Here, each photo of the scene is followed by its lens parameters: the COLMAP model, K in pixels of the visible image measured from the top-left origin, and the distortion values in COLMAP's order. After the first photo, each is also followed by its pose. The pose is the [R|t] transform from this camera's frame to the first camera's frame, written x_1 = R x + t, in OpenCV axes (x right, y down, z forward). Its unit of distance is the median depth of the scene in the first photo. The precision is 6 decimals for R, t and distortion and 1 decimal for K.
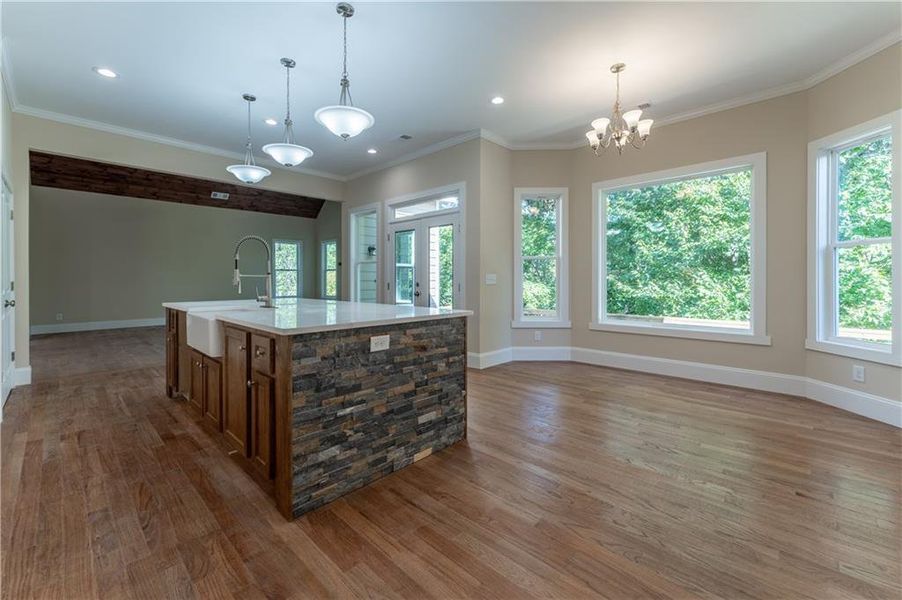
lens RADIAL K [[369.1, 0, 462.3], [0, 369.1, 281.8], [0, 0, 1]] dist [-0.000007, -0.000021]
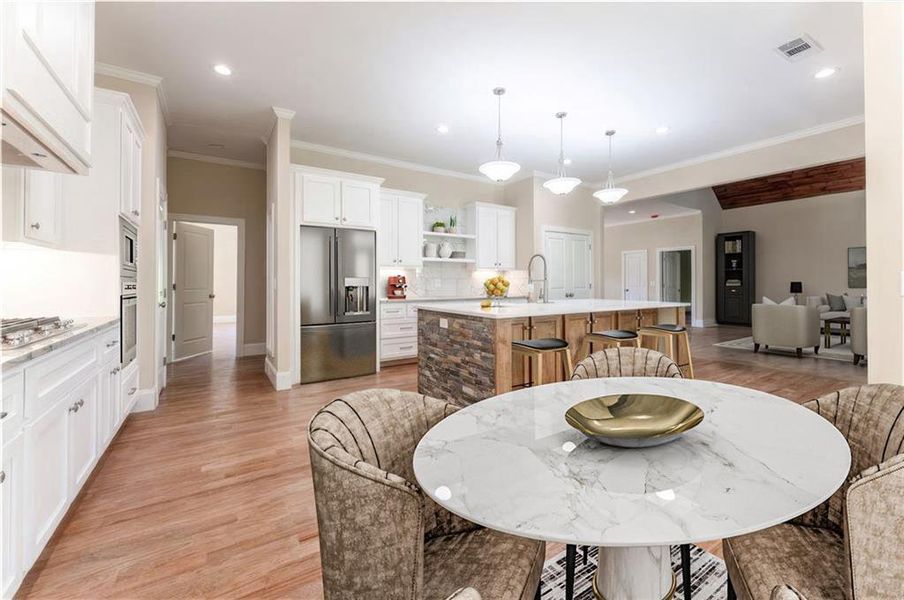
lens RADIAL K [[369.9, 0, 452.7], [0, 369.9, 279.2], [0, 0, 1]] dist [-0.000007, -0.000021]
pose [[-0.245953, -0.003986, -0.969273, 1.200758], [-0.002441, 0.999991, -0.003493, -0.017526], [0.969279, 0.001507, -0.245961, 1.295618]]
